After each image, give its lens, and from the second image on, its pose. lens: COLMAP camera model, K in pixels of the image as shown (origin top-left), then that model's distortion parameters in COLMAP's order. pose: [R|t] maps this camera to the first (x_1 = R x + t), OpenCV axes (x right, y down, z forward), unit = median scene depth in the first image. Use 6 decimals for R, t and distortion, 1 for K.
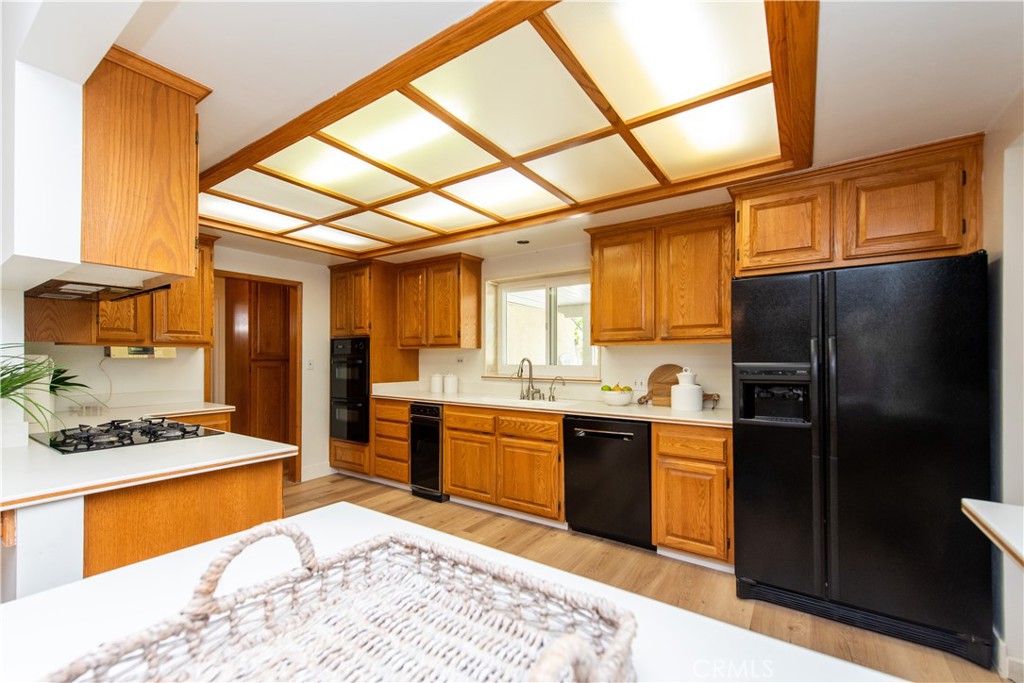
lens RADIAL K [[416.5, 0, 478.4], [0, 416.5, 354.3], [0, 0, 1]] dist [0.004281, 0.000066]
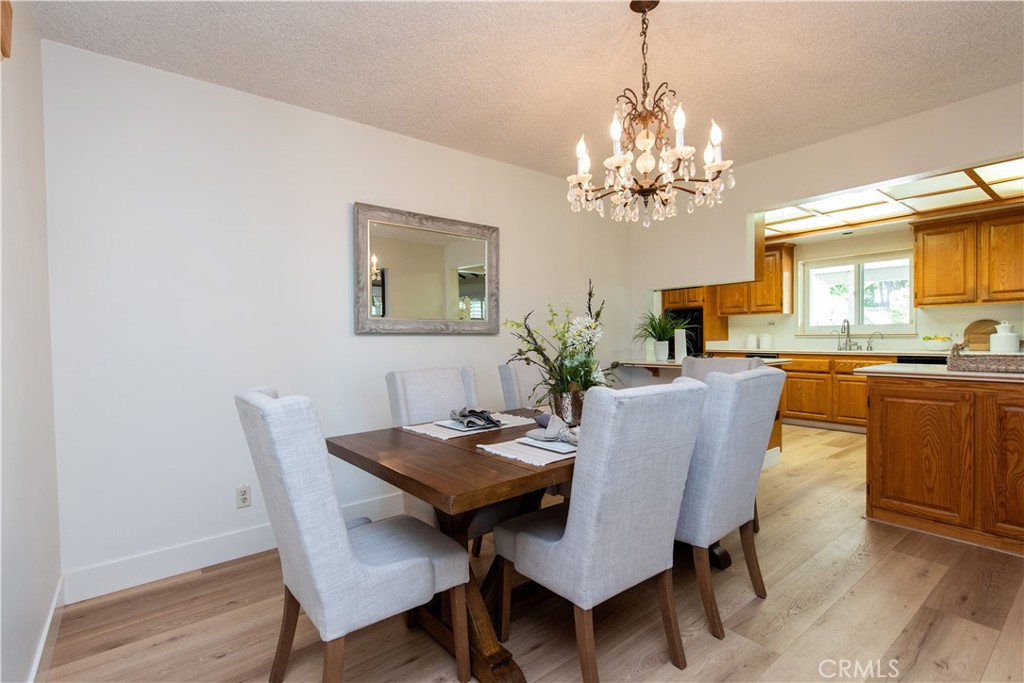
lens RADIAL K [[477.6, 0, 504.2], [0, 477.6, 346.8], [0, 0, 1]] dist [0.005230, -0.000314]
pose [[0.965897, -0.007939, -0.258806, -0.625709], [0.015293, 0.999534, 0.026413, 0.045458], [0.258475, -0.029470, 0.965568, -0.876849]]
